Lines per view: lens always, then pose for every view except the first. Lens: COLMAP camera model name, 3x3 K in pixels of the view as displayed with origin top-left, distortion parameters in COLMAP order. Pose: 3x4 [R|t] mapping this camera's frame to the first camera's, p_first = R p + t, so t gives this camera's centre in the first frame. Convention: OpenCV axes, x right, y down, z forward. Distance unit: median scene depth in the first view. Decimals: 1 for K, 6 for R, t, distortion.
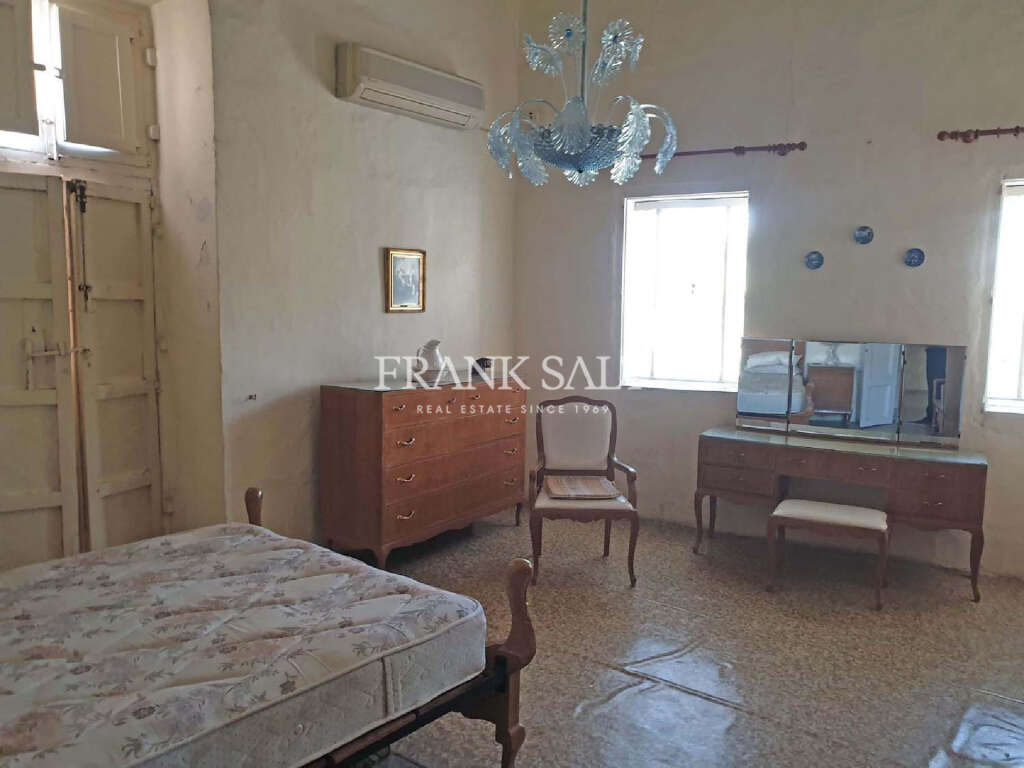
lens RADIAL K [[773.3, 0, 511.6], [0, 773.3, 383.2], [0, 0, 1]] dist [0.046074, 0.001364]
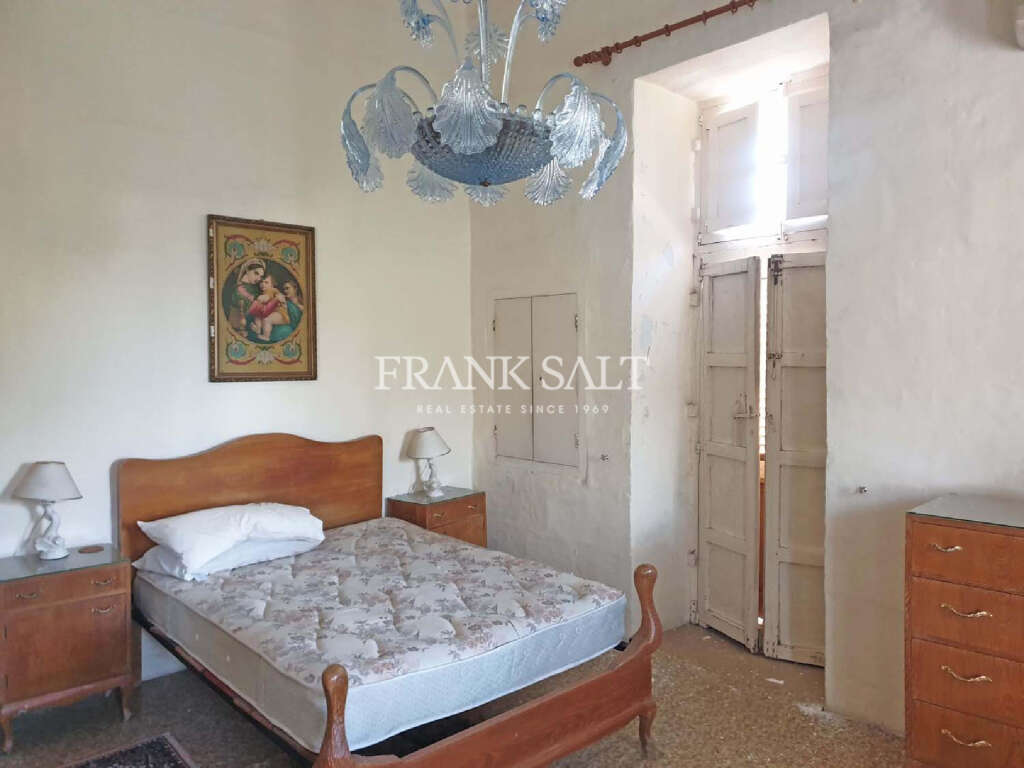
lens RADIAL K [[773.3, 0, 512.2], [0, 773.3, 383.4], [0, 0, 1]] dist [0.046074, 0.001364]
pose [[-0.117250, 0.030462, -0.992635, 0.820925], [-0.100803, 0.994002, 0.042411, -0.145615], [0.987973, 0.105033, -0.113476, 1.198572]]
